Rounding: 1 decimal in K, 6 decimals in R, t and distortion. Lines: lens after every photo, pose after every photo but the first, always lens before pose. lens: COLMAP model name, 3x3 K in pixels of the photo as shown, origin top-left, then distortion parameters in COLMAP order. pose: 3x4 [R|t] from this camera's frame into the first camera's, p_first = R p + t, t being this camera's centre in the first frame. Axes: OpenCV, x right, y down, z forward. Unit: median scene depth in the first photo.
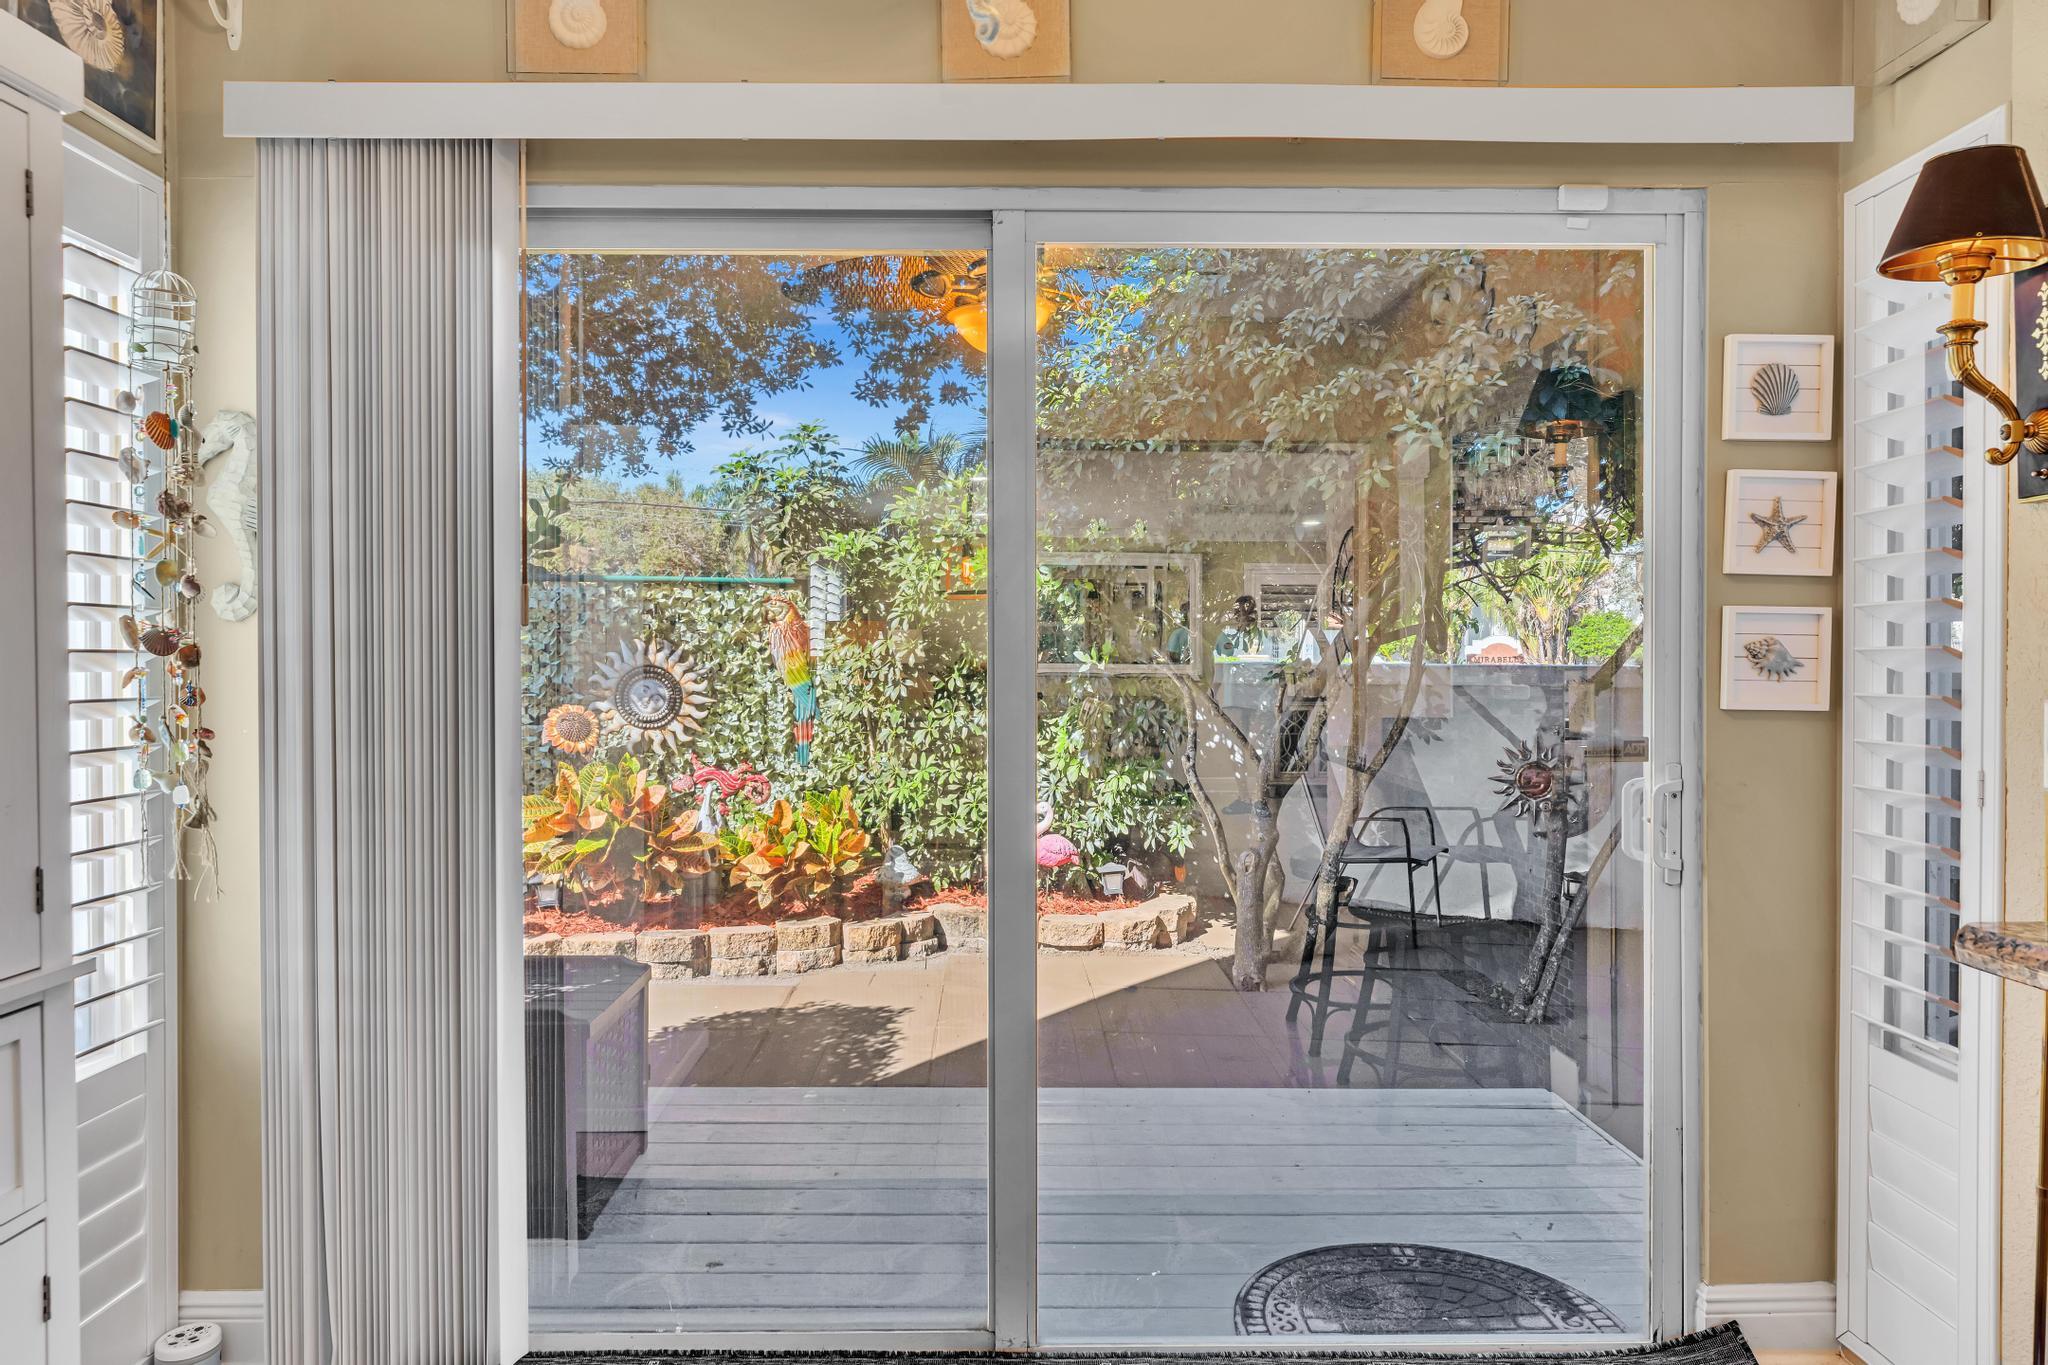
lens RADIAL K [[1264.1, 0, 1034.3], [0, 1264.1, 681.6], [0, 0, 1]] dist [-0.008105, 0.000953]
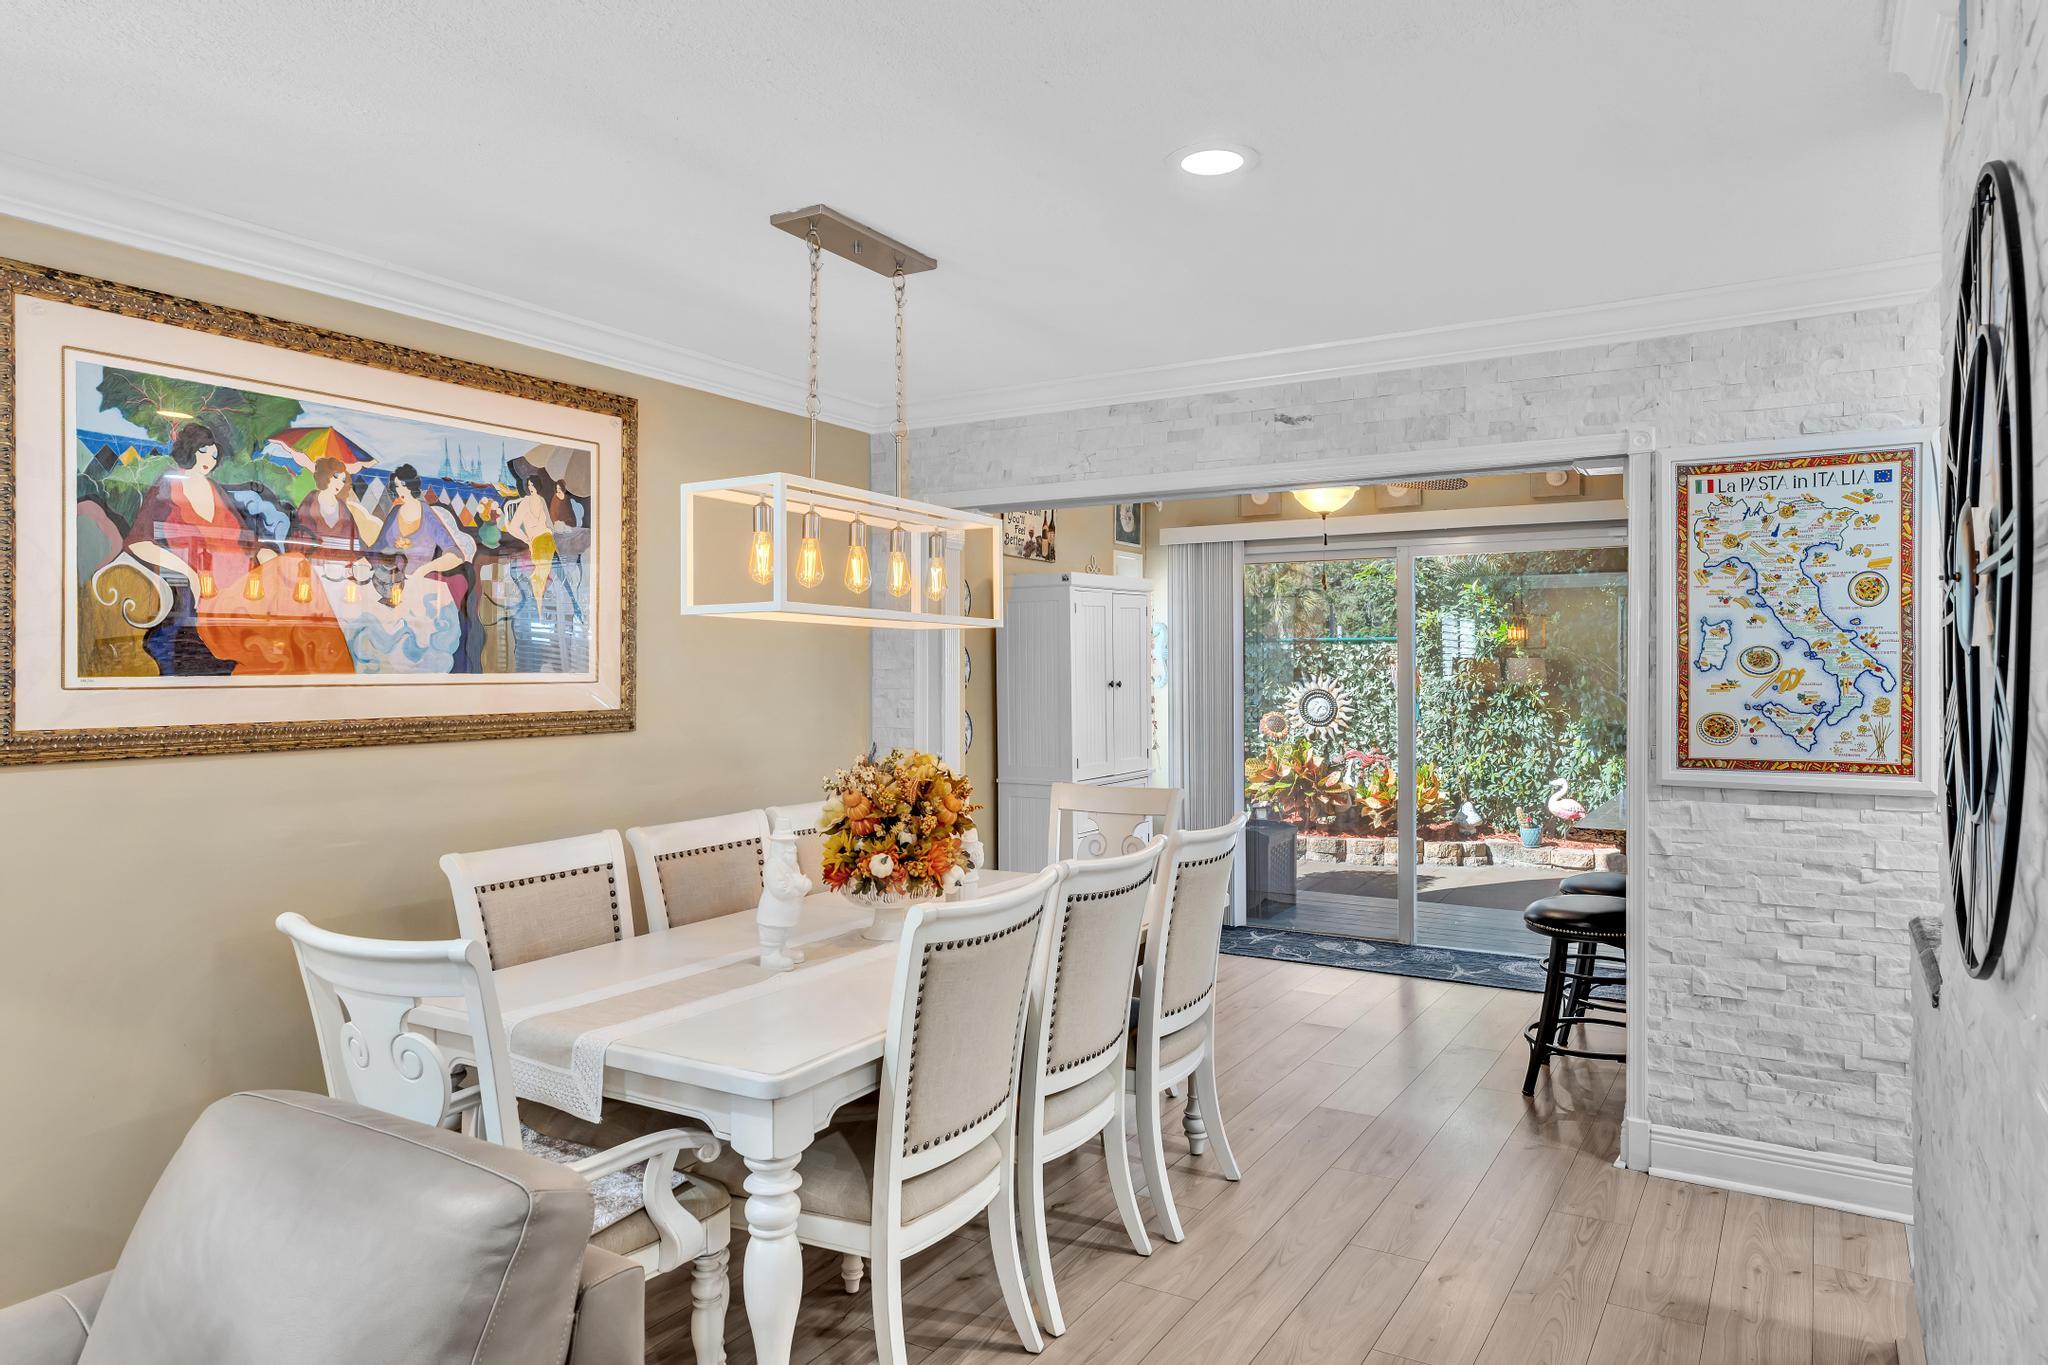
lens RADIAL K [[1264.1, 0, 1035.3], [0, 1264.1, 690.2], [0, 0, 1]] dist [-0.008105, 0.000953]
pose [[0.851814, 0.006069, -0.523809, 0.280615], [-0.000961, 0.999949, 0.010022, -0.029484], [0.523844, -0.008034, 0.851777, -0.700847]]
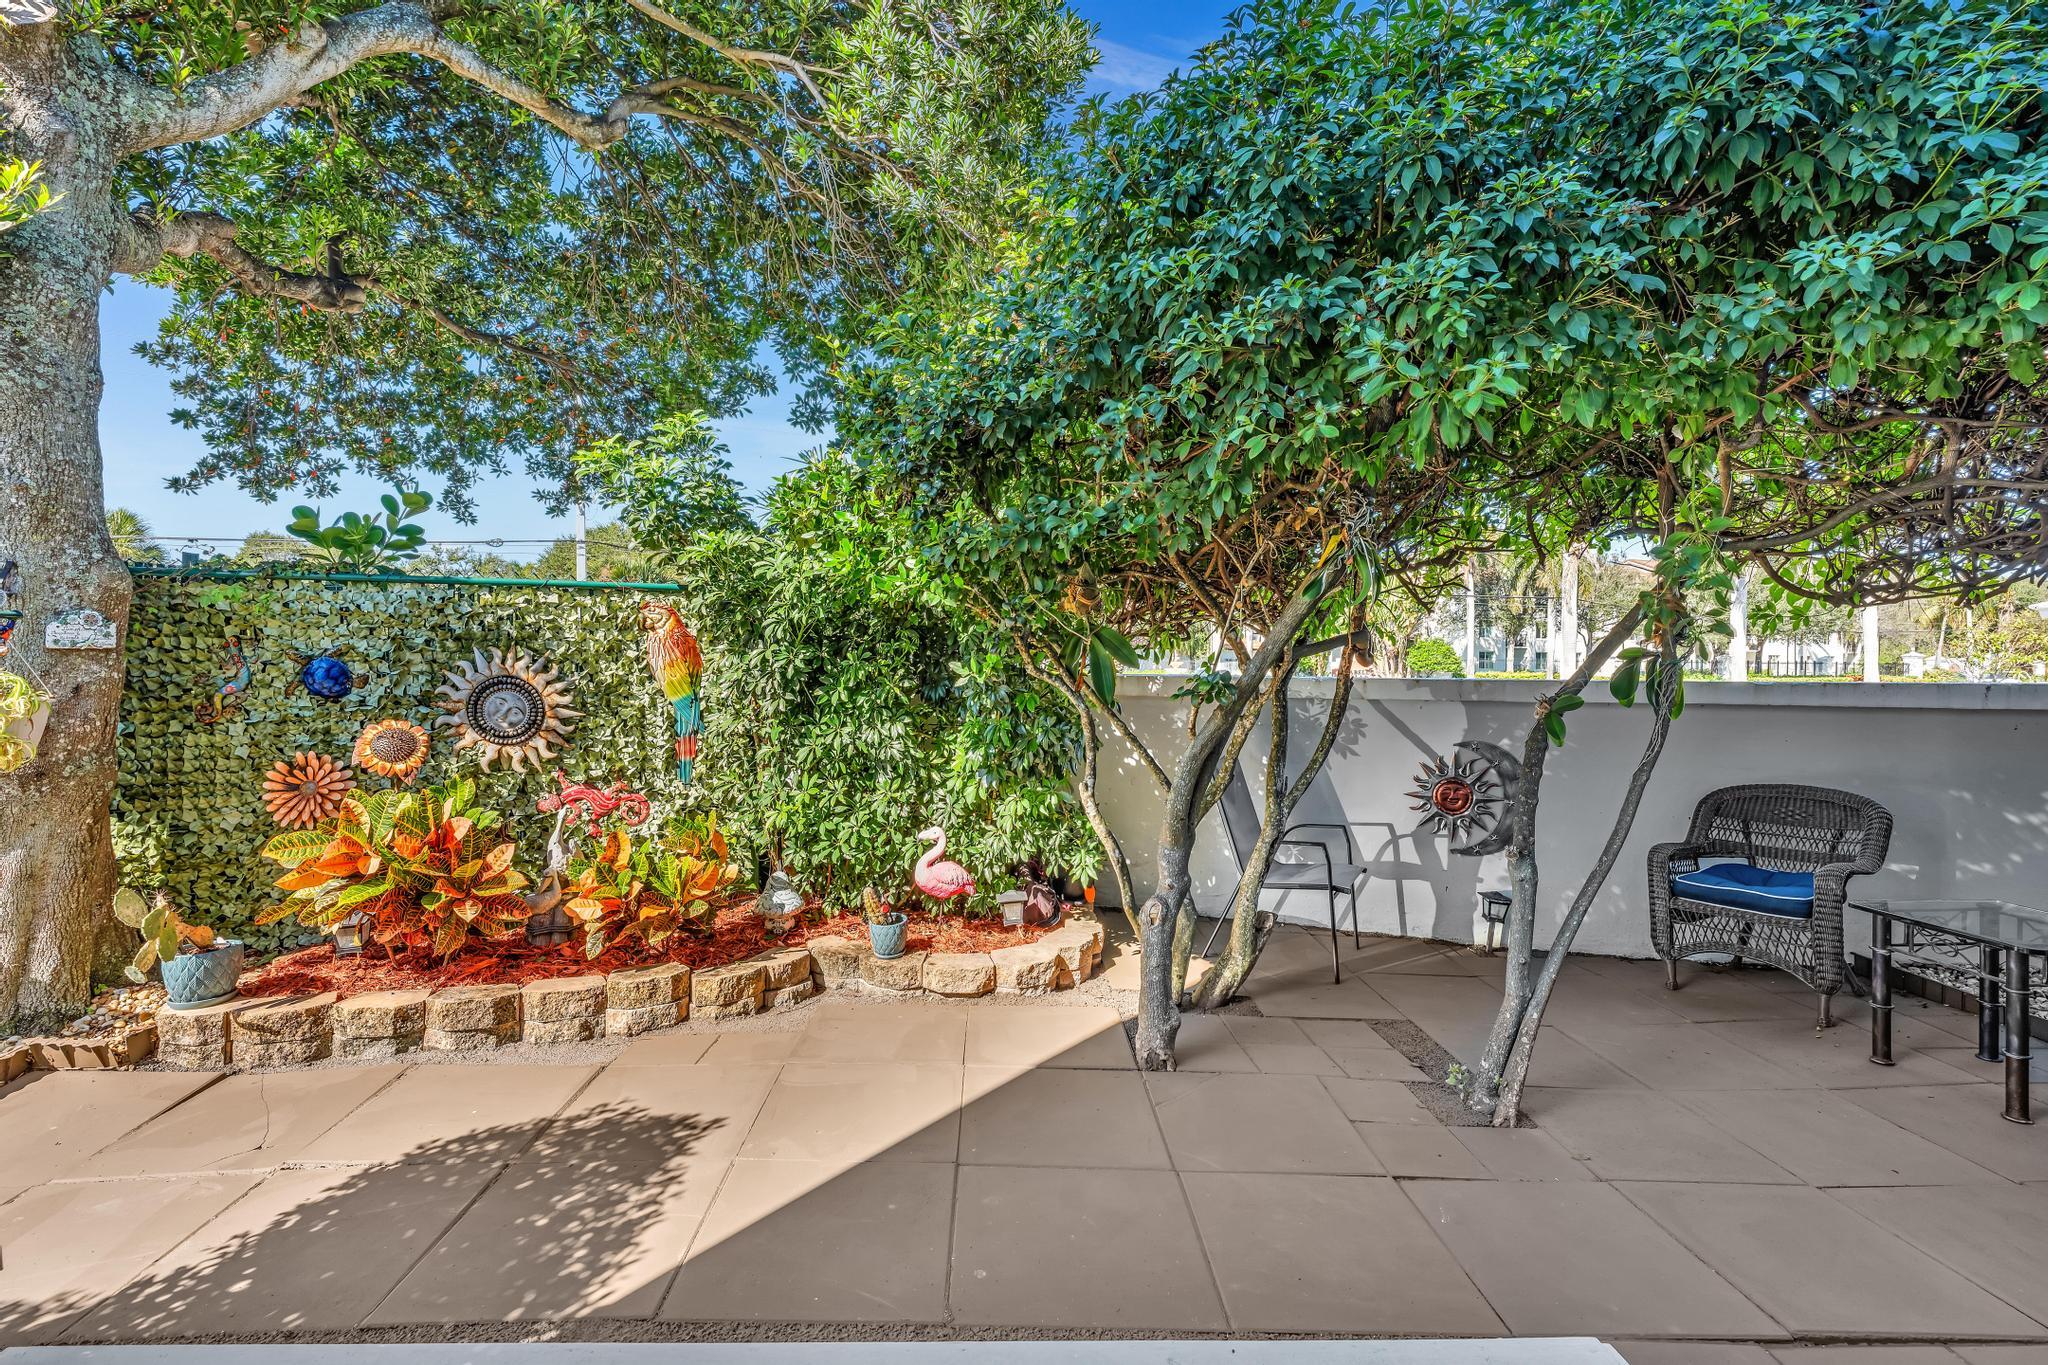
lens RADIAL K [[927.0, 0, 1021.4], [0, 927.0, 672.5], [0, 0, 1]] dist [-0.015776, -0.000027]
pose [[0.999964, 0.004415, 0.007252, 0.066259], [-0.004297, 0.999859, -0.016216, -0.006095], [-0.007323, 0.016184, 0.999842, 0.335725]]
